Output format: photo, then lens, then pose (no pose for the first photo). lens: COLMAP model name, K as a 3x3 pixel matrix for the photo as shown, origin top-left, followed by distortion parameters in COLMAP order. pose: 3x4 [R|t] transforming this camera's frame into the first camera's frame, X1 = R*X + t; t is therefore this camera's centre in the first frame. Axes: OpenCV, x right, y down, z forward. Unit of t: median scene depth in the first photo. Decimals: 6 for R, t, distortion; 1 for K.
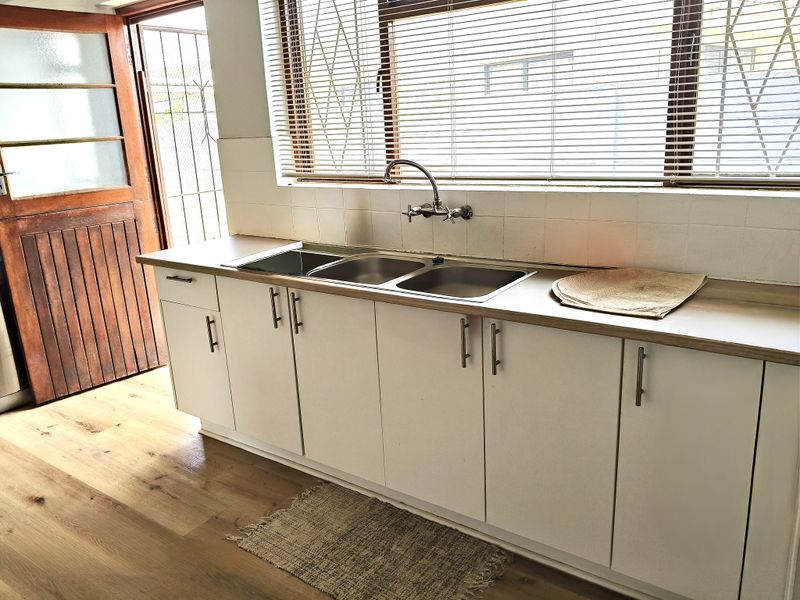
lens RADIAL K [[615.8, 0, 401.2], [0, 615.8, 299.5], [0, 0, 1]] dist [-0.008356, -0.002670]
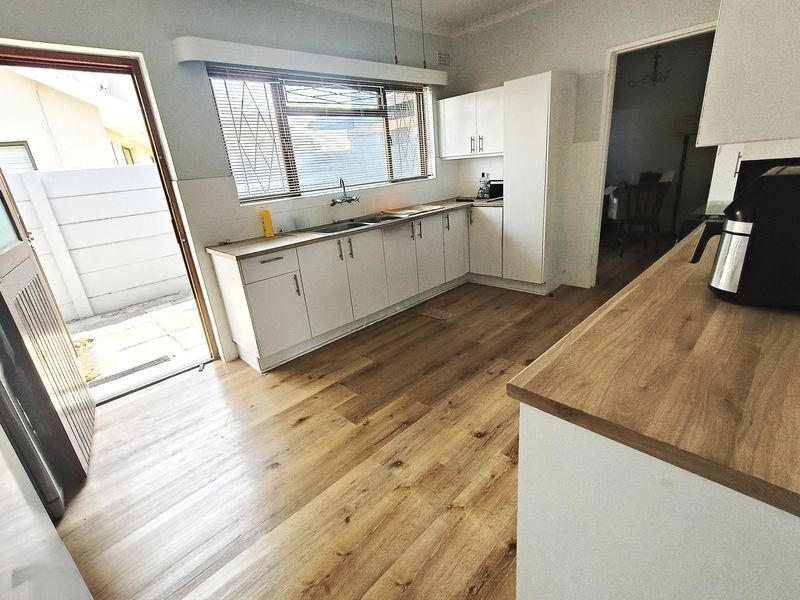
lens RADIAL K [[374.9, 0, 402.1], [0, 374.9, 298.2], [0, 0, 1]] dist [0.003694, 0.000439]
pose [[0.176884, -0.305650, 0.935569, -1.282020], [0.336441, 0.912075, 0.234365, -0.059276], [-0.924943, 0.273308, 0.264165, 0.472607]]
